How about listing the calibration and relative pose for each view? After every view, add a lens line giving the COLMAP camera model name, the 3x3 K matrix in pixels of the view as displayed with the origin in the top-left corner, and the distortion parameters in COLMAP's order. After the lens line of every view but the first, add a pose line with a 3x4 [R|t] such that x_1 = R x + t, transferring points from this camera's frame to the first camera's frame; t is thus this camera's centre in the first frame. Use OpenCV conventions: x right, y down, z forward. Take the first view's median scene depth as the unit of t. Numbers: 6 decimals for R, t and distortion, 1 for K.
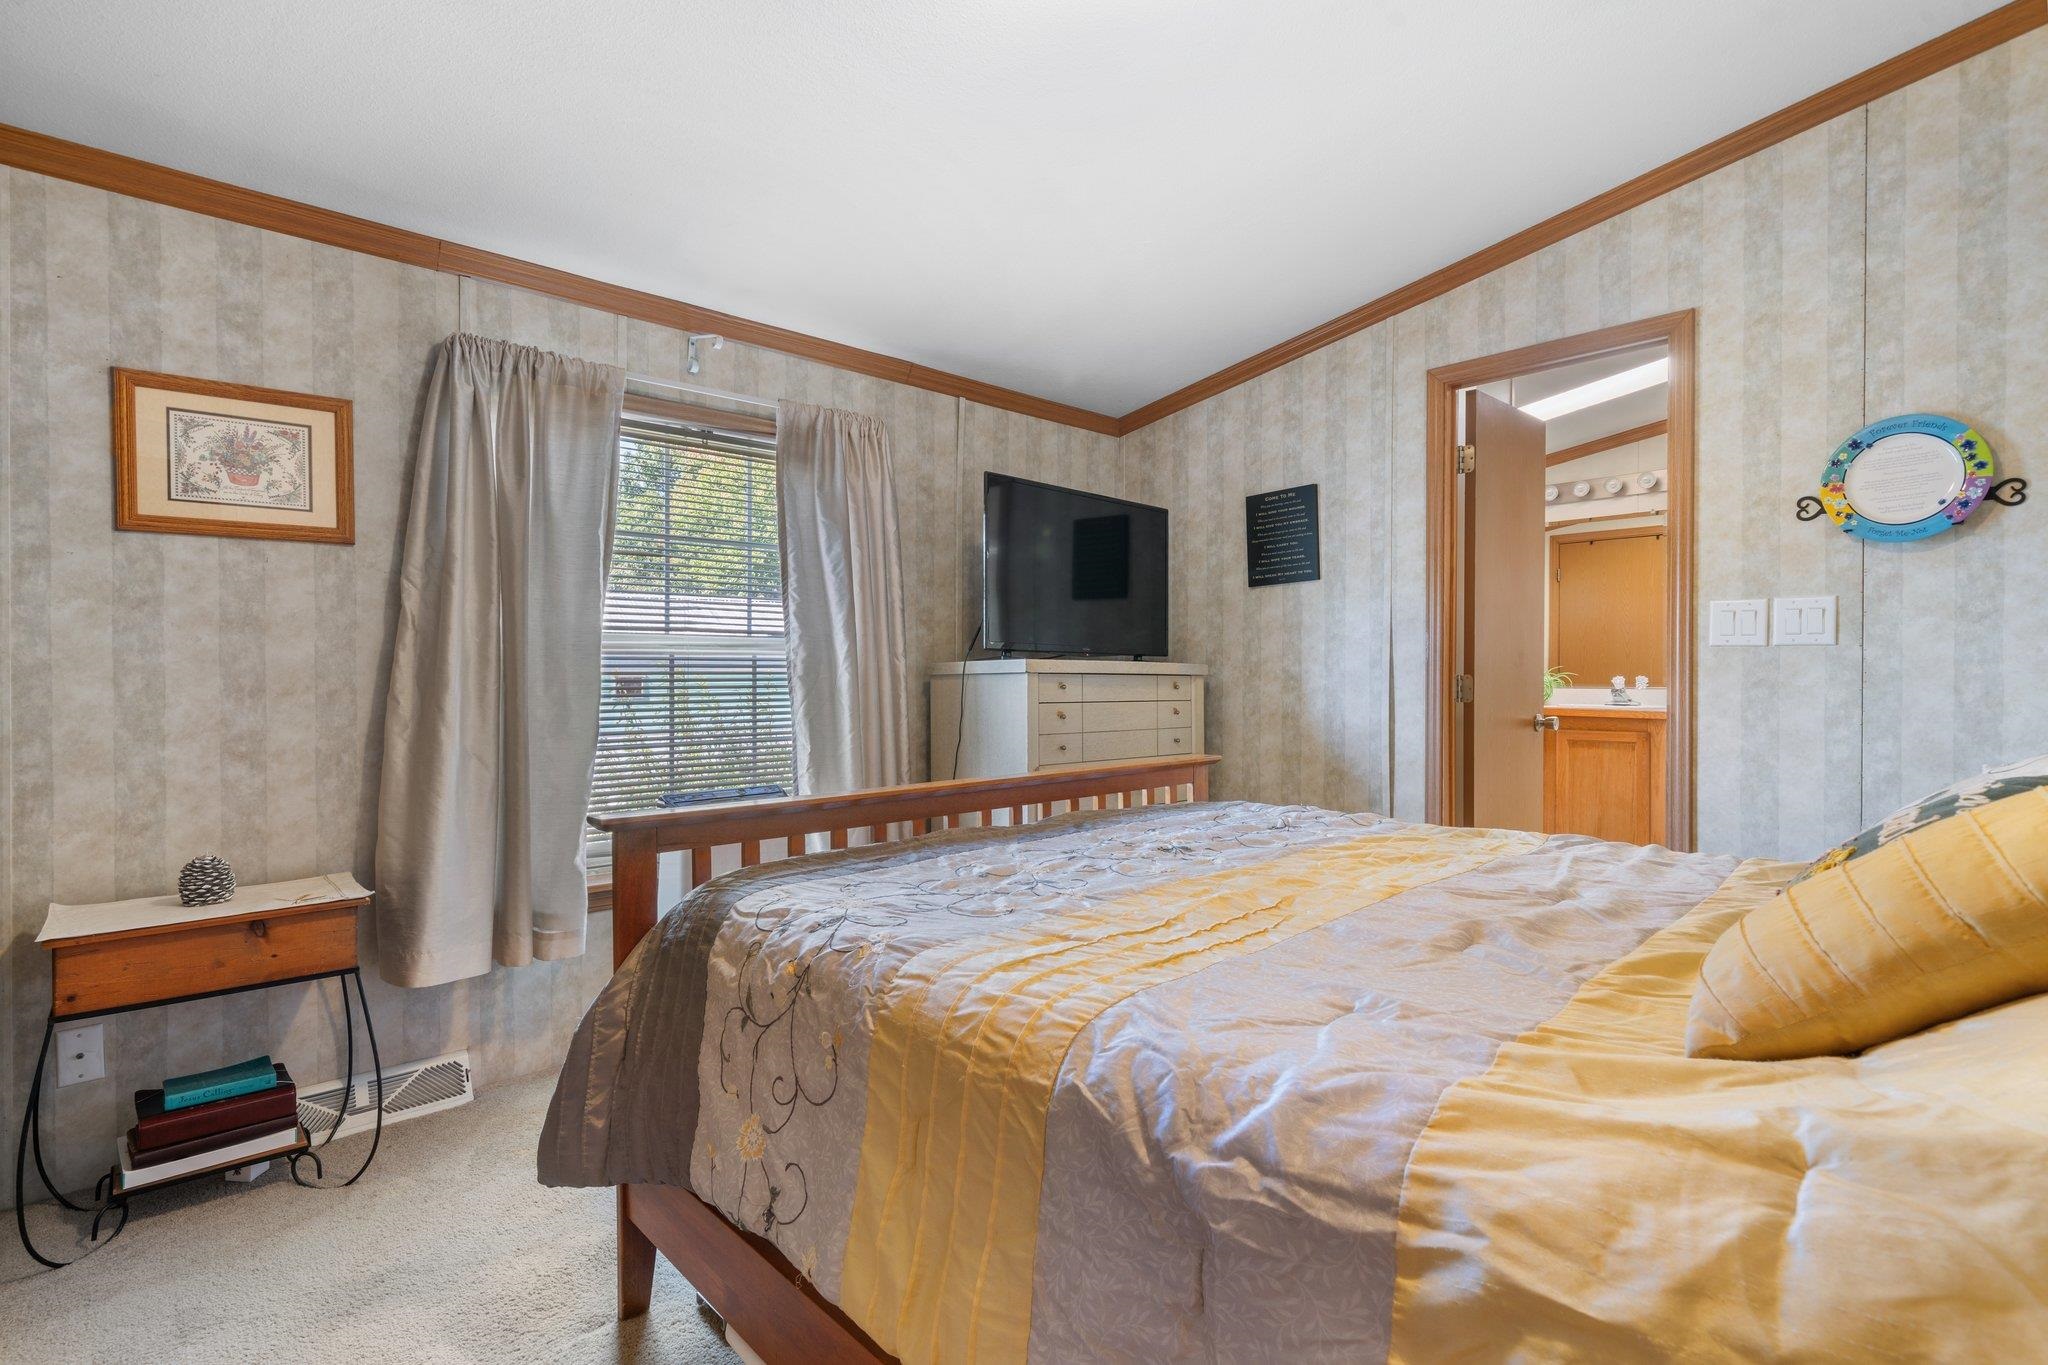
lens RADIAL K [[983.7, 0, 1024.0], [0, 983.7, 682.5], [0, 0, 1]] dist [0.002815, 0.000255]
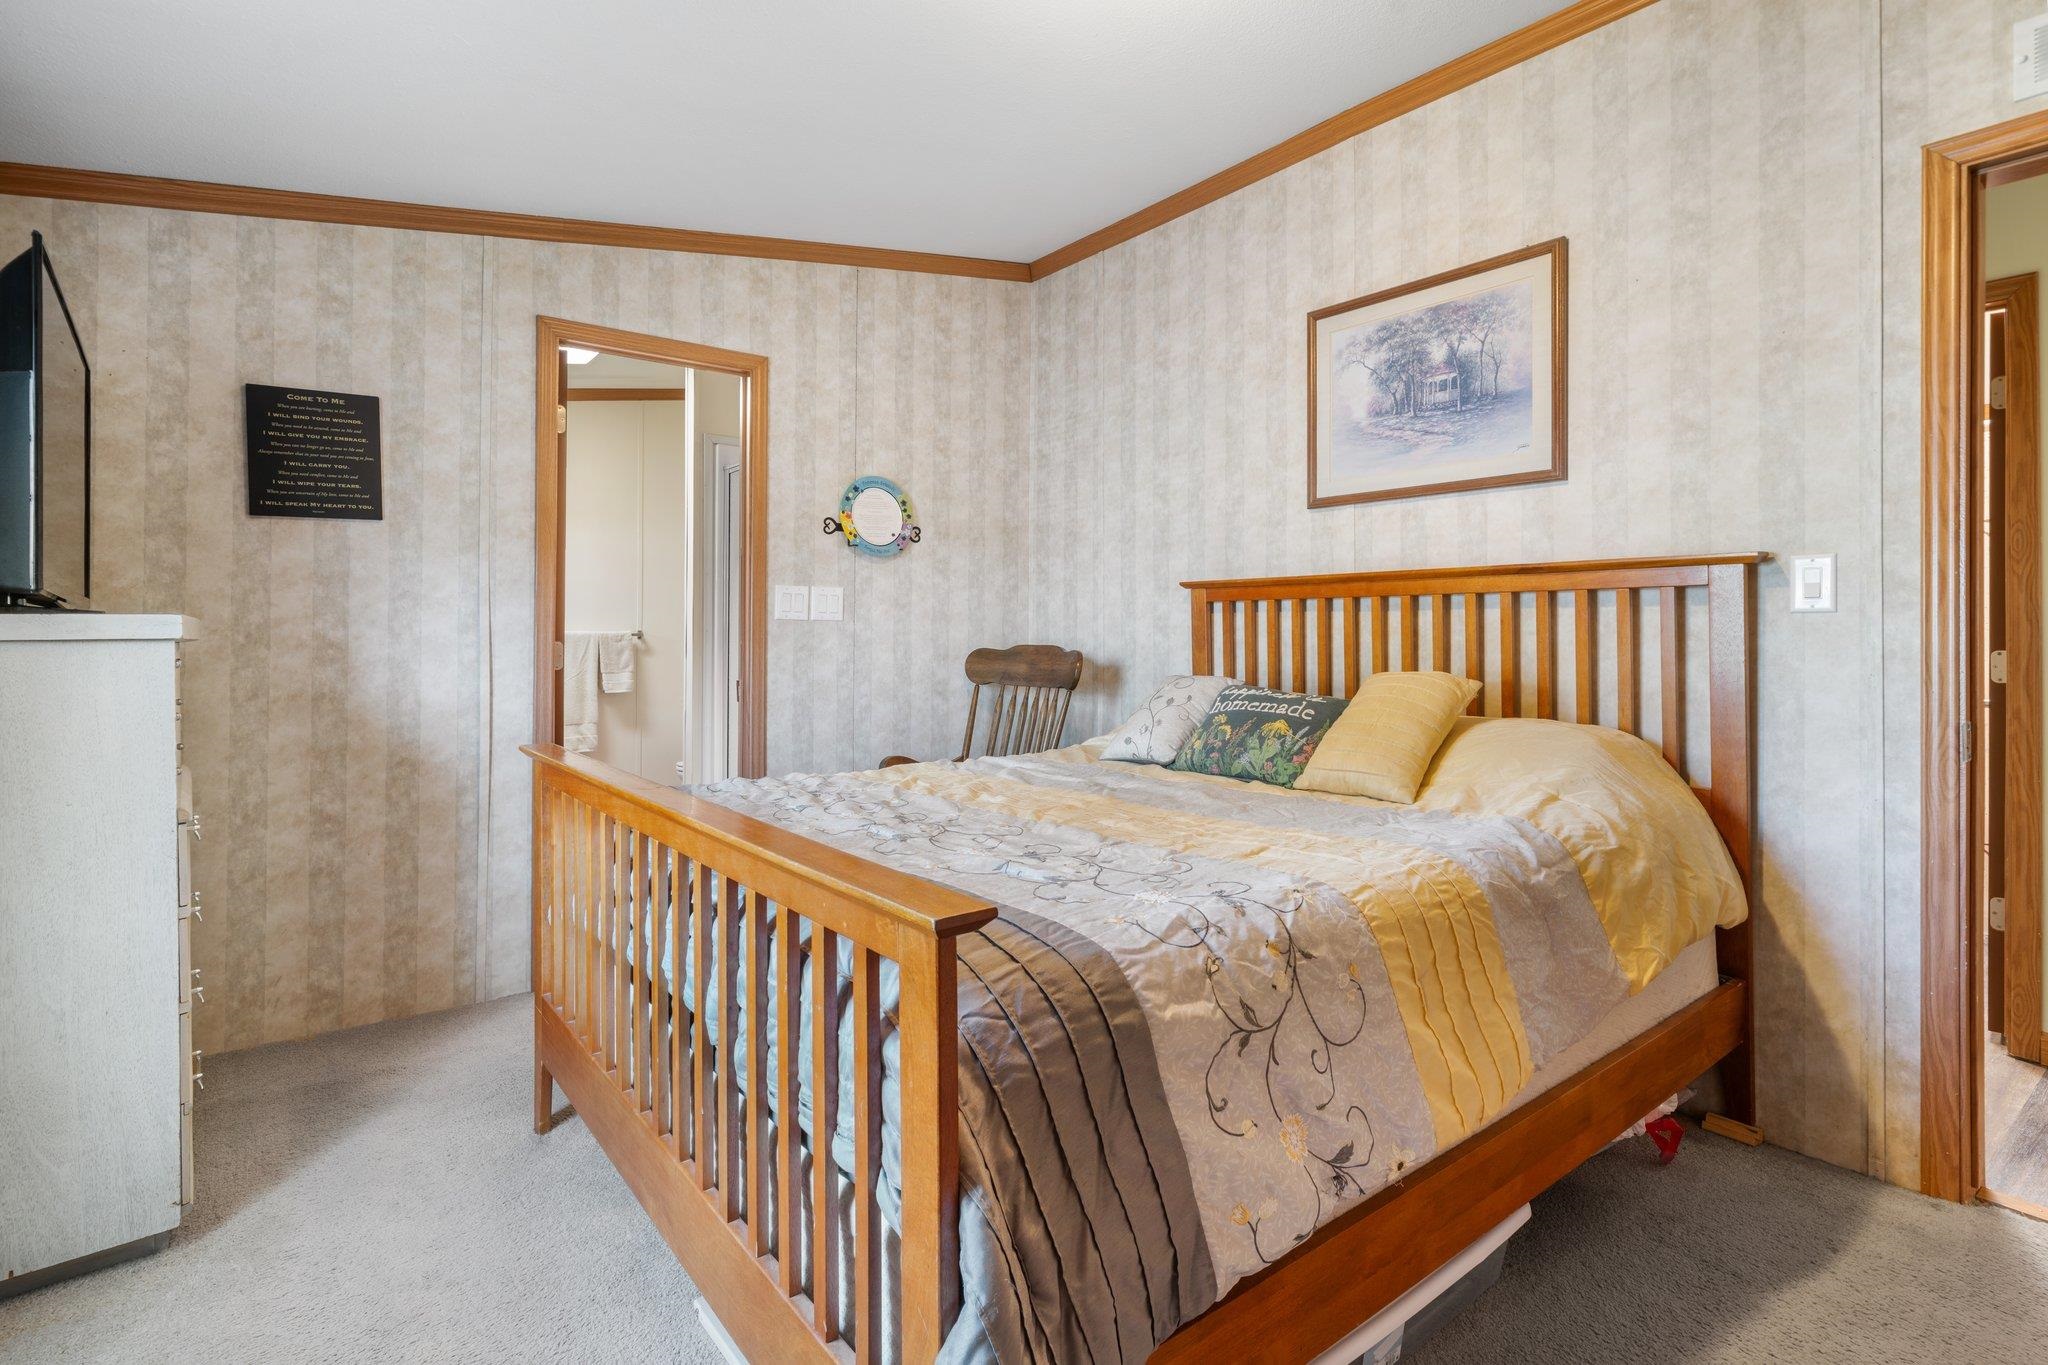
lens RADIAL K [[997.4, 0, 1023.4], [0, 997.4, 638.4], [0, 0, 1]] dist [0.002201, -0.000053]
pose [[0.087176, 0.001384, 0.996192, -0.464326], [0.007396, 0.999971, -0.002036, -0.005307], [-0.996165, 0.007546, 0.087163, 0.437377]]
